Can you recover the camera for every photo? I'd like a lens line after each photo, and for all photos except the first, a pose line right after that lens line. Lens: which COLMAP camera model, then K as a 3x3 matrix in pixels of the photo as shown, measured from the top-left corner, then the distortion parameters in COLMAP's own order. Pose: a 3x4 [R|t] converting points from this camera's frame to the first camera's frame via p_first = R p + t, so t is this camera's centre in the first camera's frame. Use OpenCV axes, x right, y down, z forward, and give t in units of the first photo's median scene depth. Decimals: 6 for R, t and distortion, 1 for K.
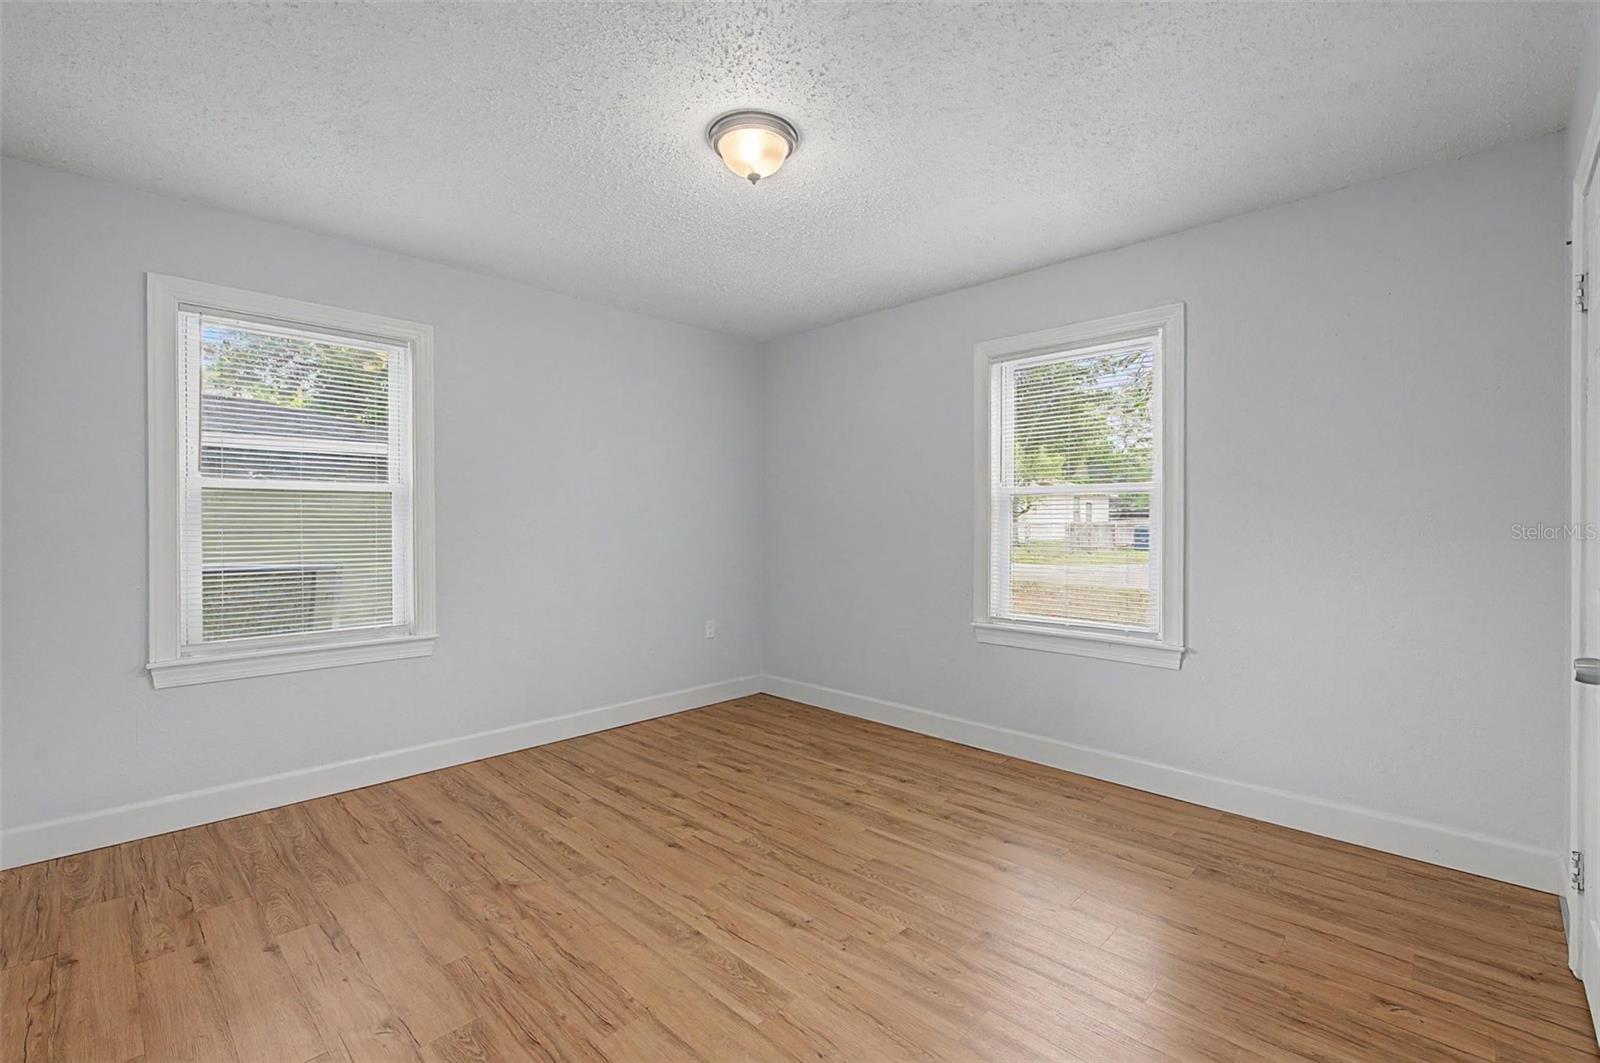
lens RADIAL K [[707.1, 0, 801.1], [0, 707.1, 526.9], [0, 0, 1]] dist [0.001133, -0.001005]
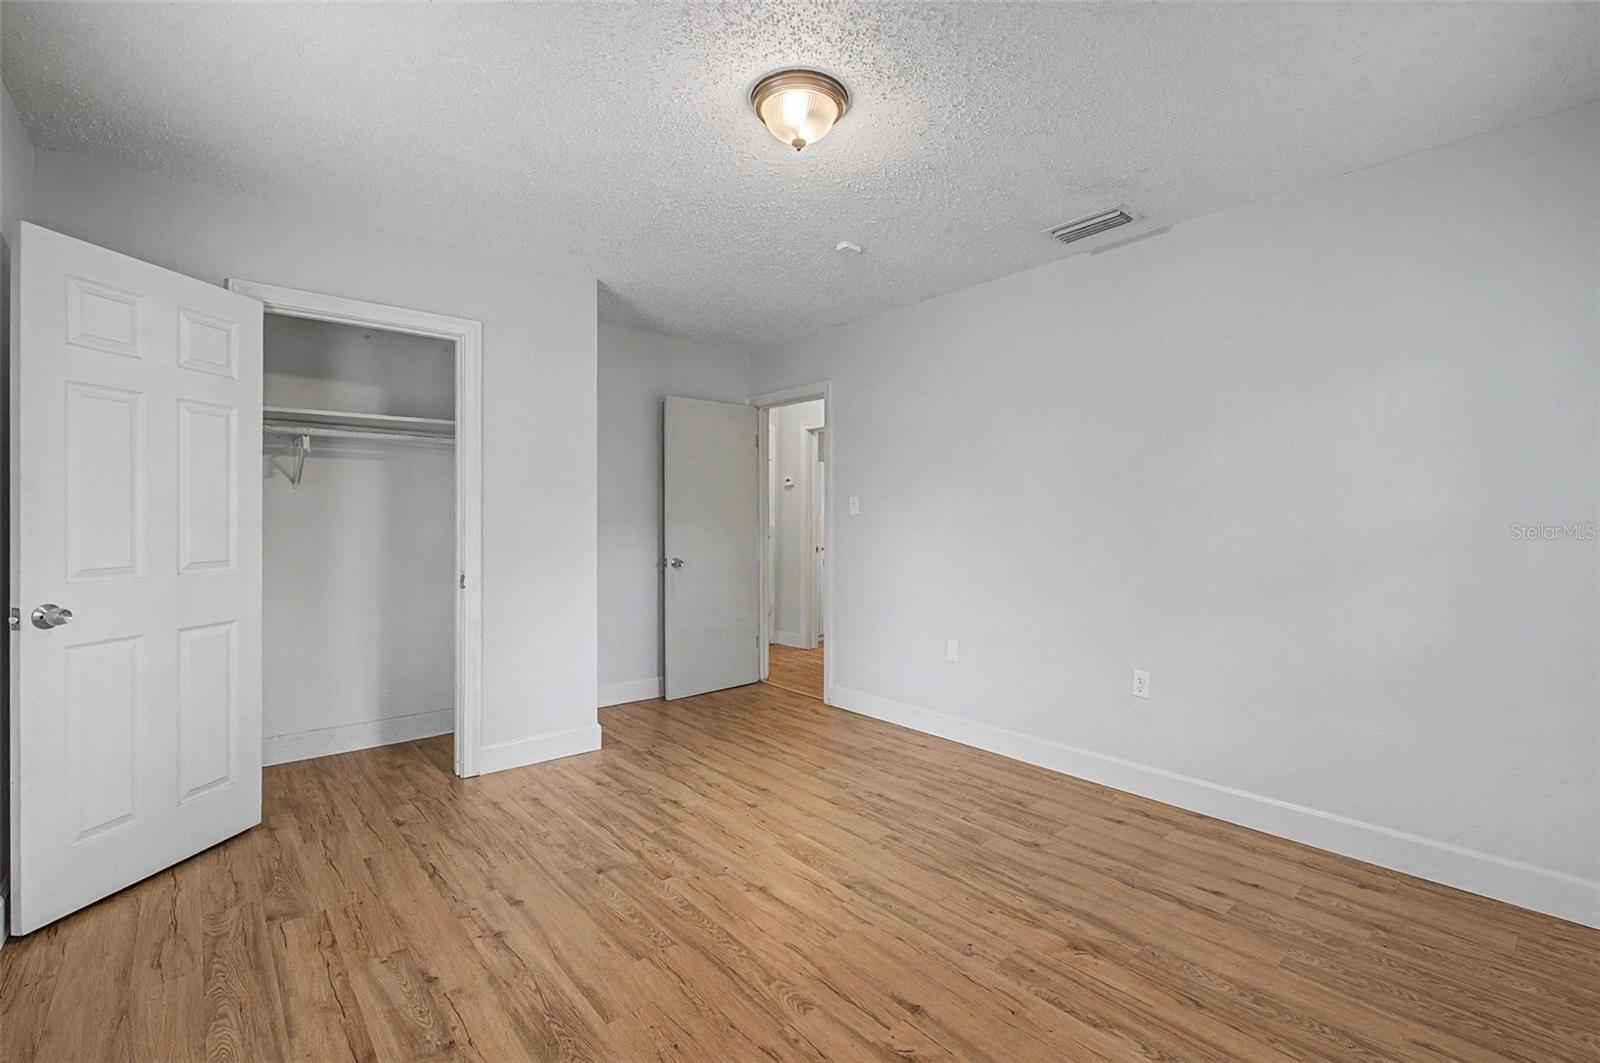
lens RADIAL K [[707.1, 0, 799.3], [0, 707.1, 525.8], [0, 0, 1]] dist [0.001133, -0.001005]
pose [[-0.996042, -0.003745, 0.088805, -0.153610], [-0.002700, 0.999926, 0.011881, -0.011756], [-0.088843, 0.011594, -0.995978, 1.954623]]
